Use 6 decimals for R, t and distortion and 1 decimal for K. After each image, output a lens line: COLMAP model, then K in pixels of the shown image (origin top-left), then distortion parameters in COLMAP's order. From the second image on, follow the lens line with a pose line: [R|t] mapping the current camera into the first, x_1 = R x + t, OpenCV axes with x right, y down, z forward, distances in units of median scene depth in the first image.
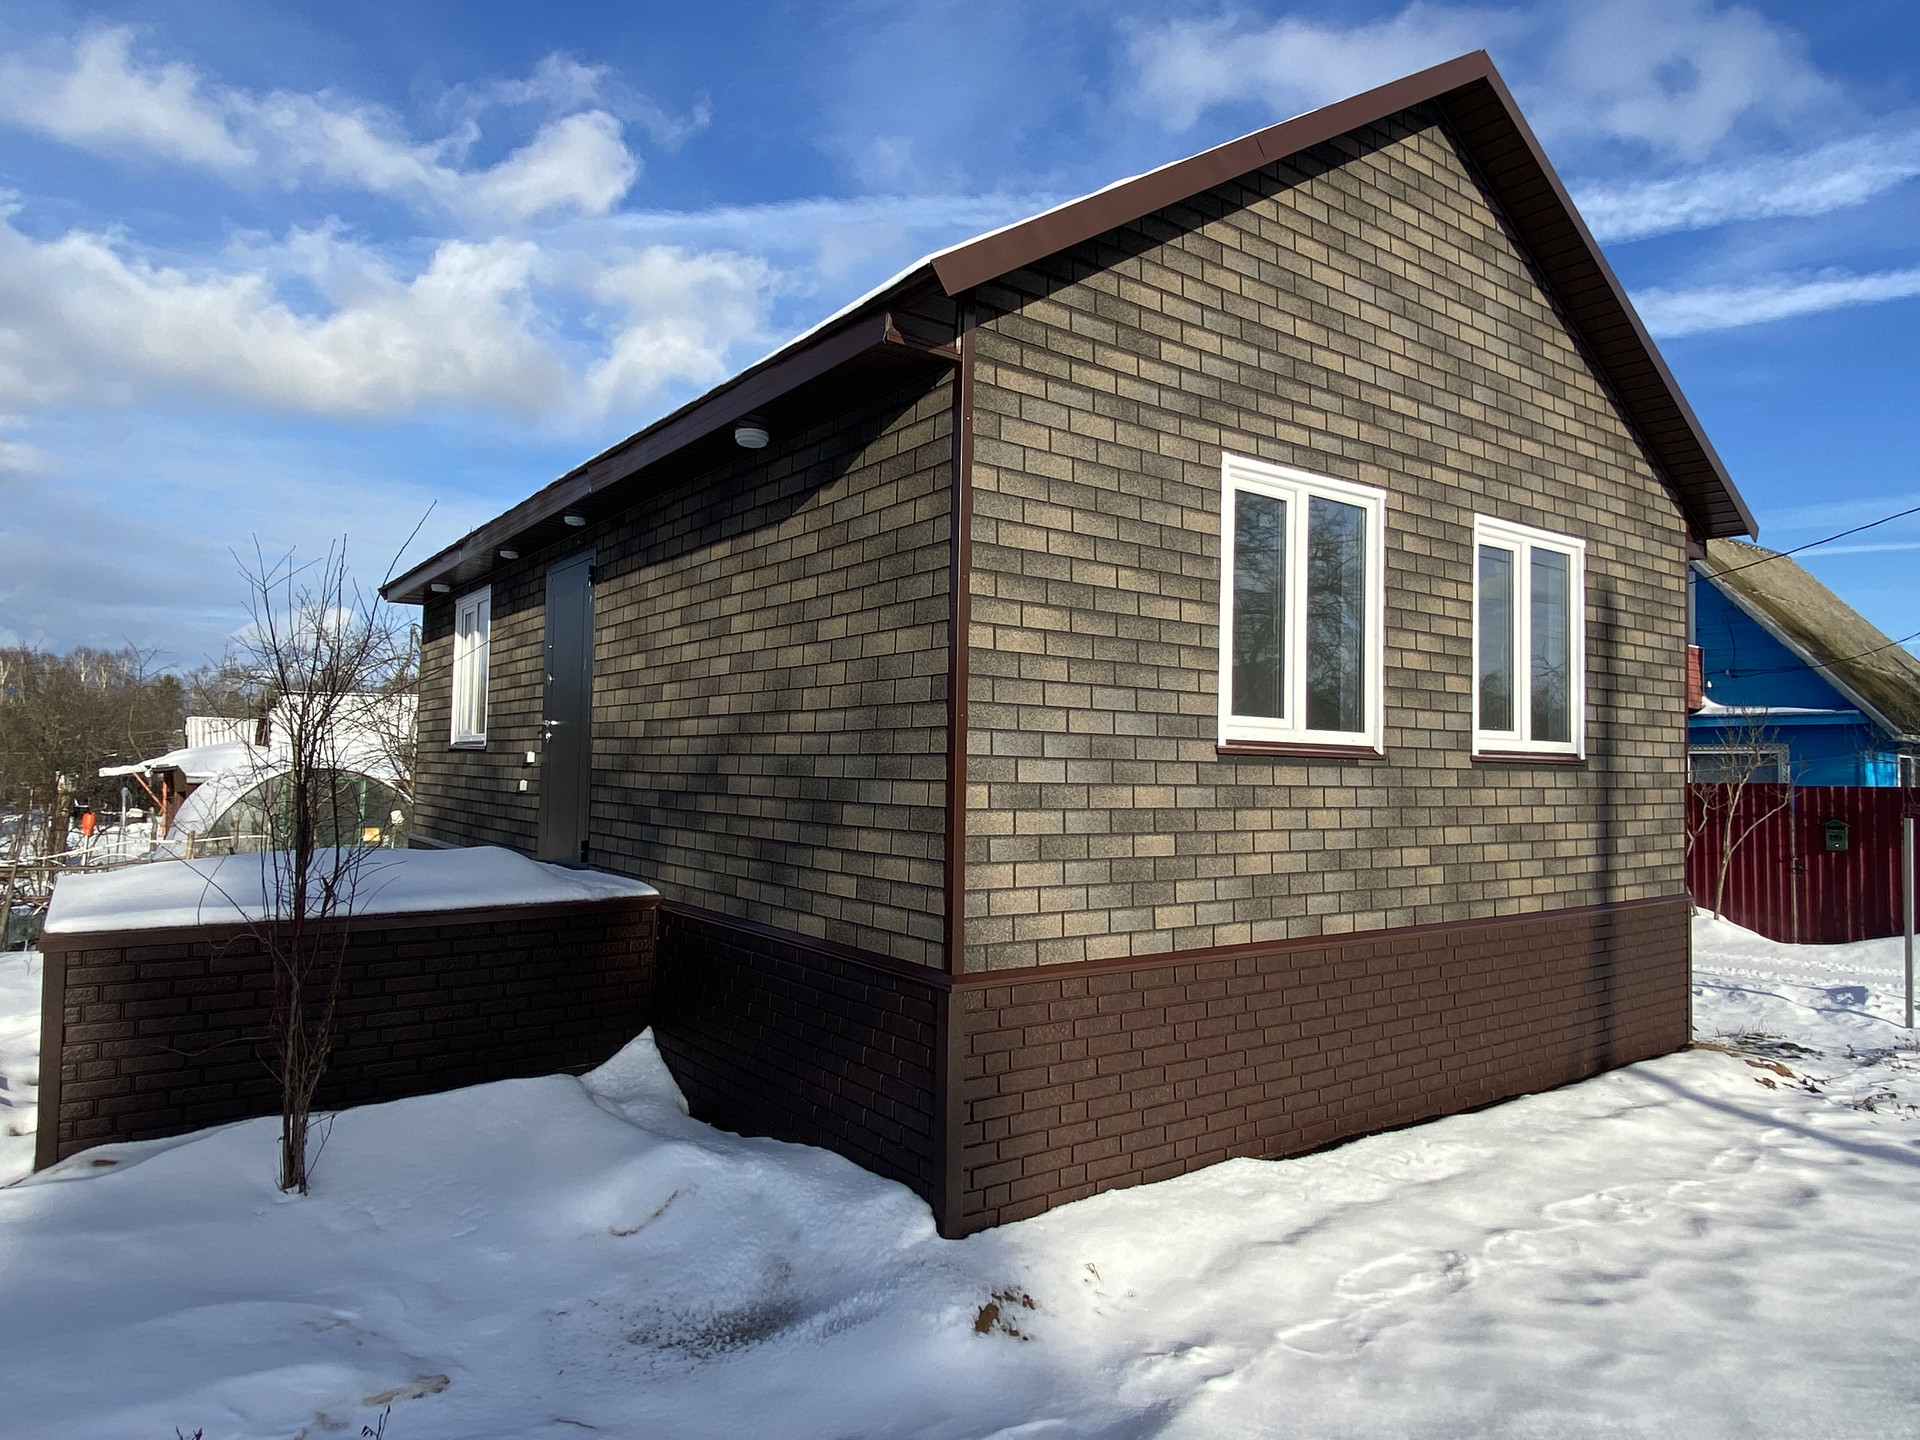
lens RADIAL K [[1136.6, 0, 949.1], [0, 1136.6, 715.9], [0, 0, 1]] dist [0.110239, -0.149220]
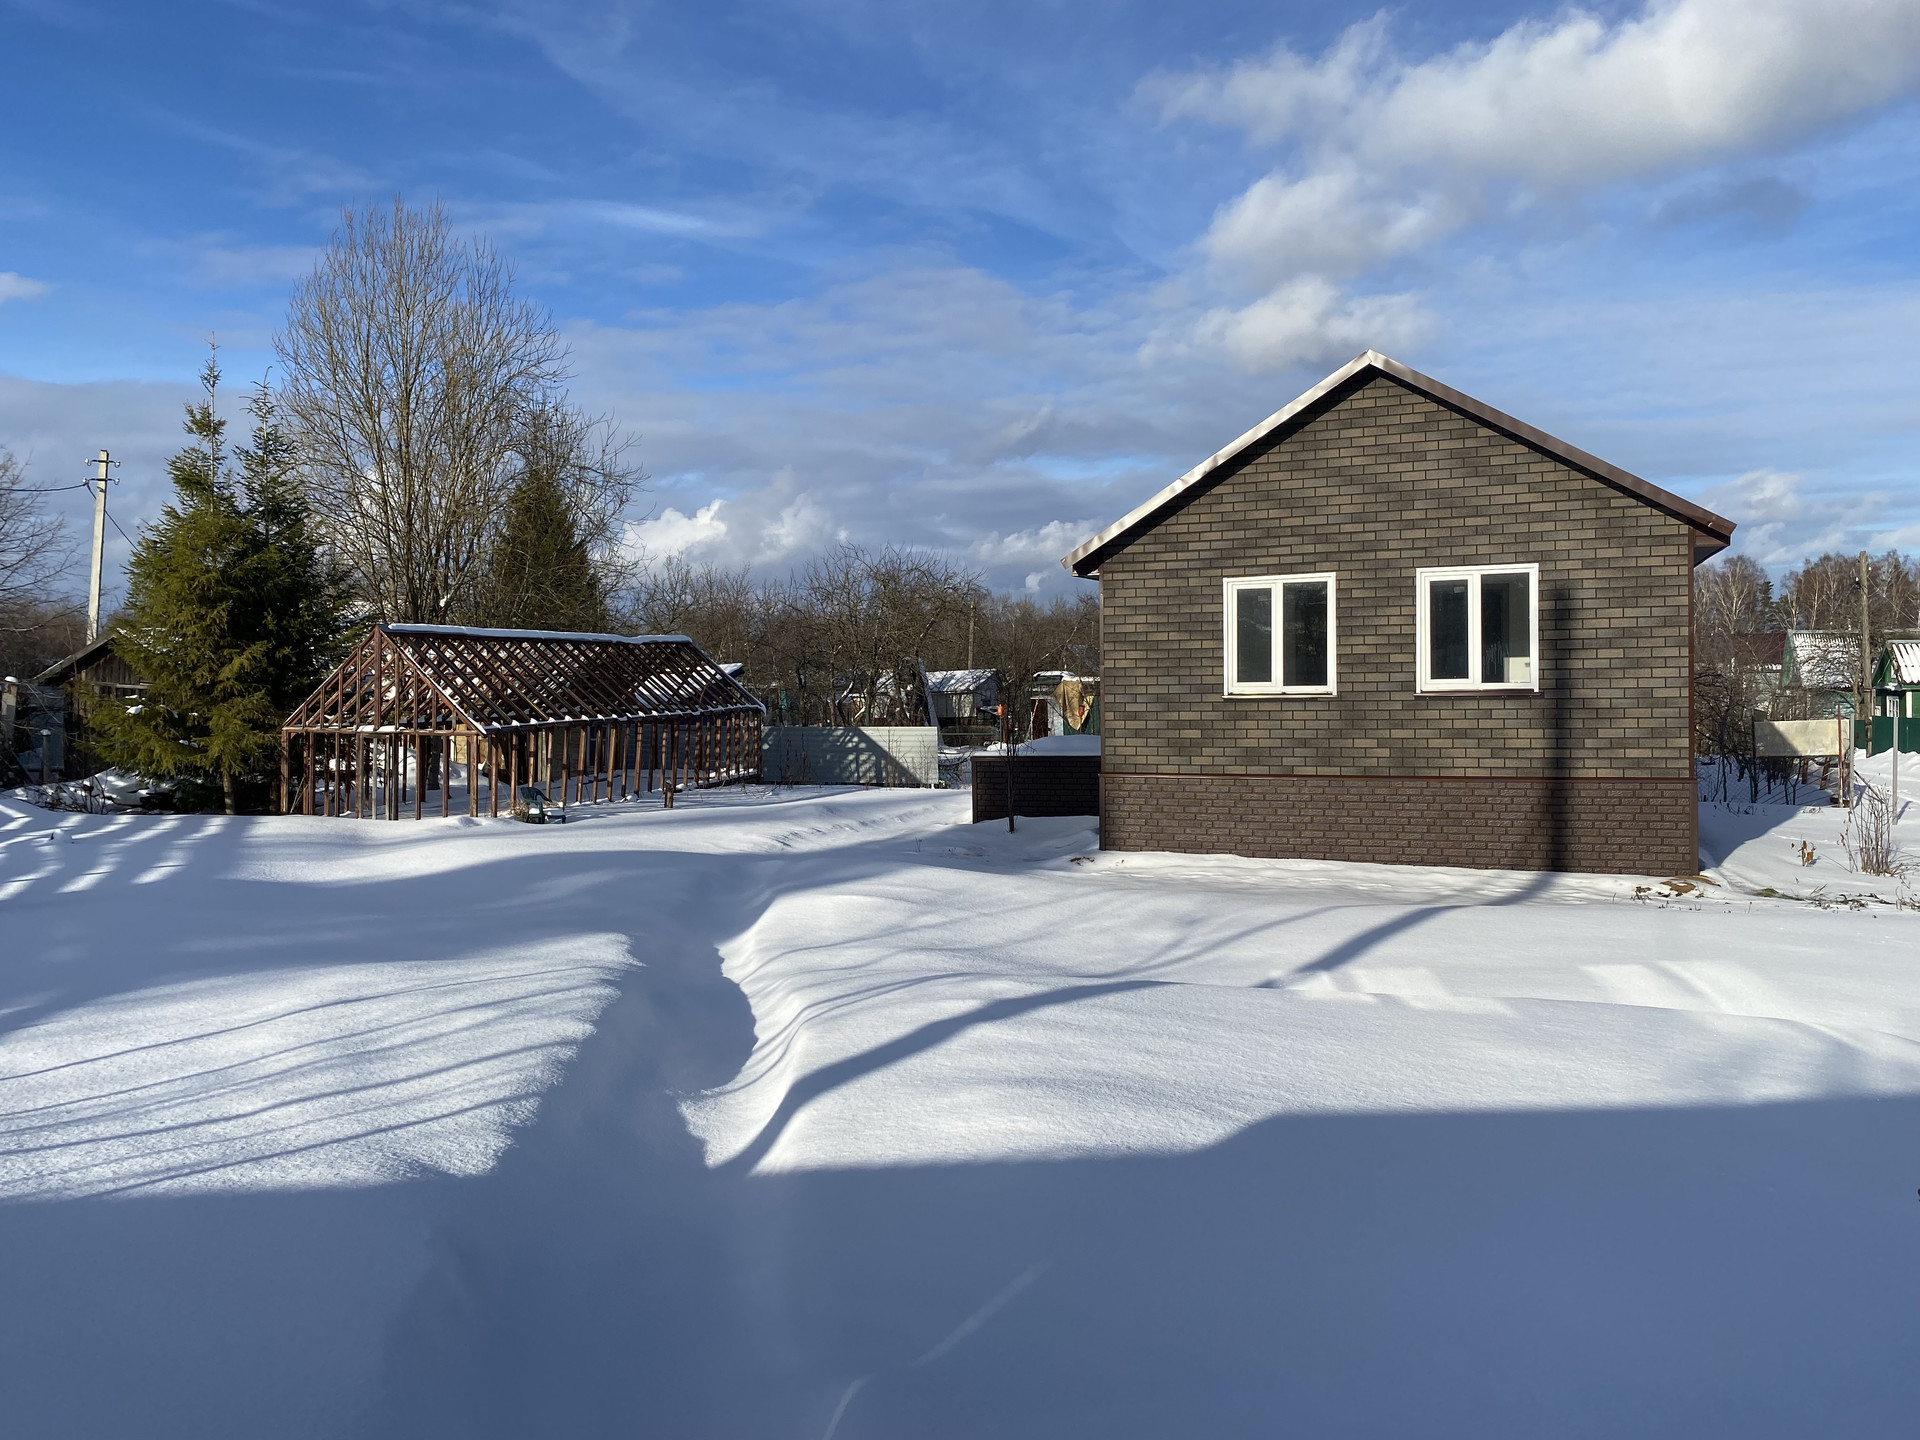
lens RADIAL K [[1448.4, 0, 956.8], [0, 1448.4, 709.0], [0, 0, 1]] dist [0.169420, -0.467042]
pose [[0.532058, -0.005527, -0.846690, 2.469412], [0.063964, 0.997384, 0.033685, -0.083833], [0.844289, -0.072080, 0.531019, -1.130225]]
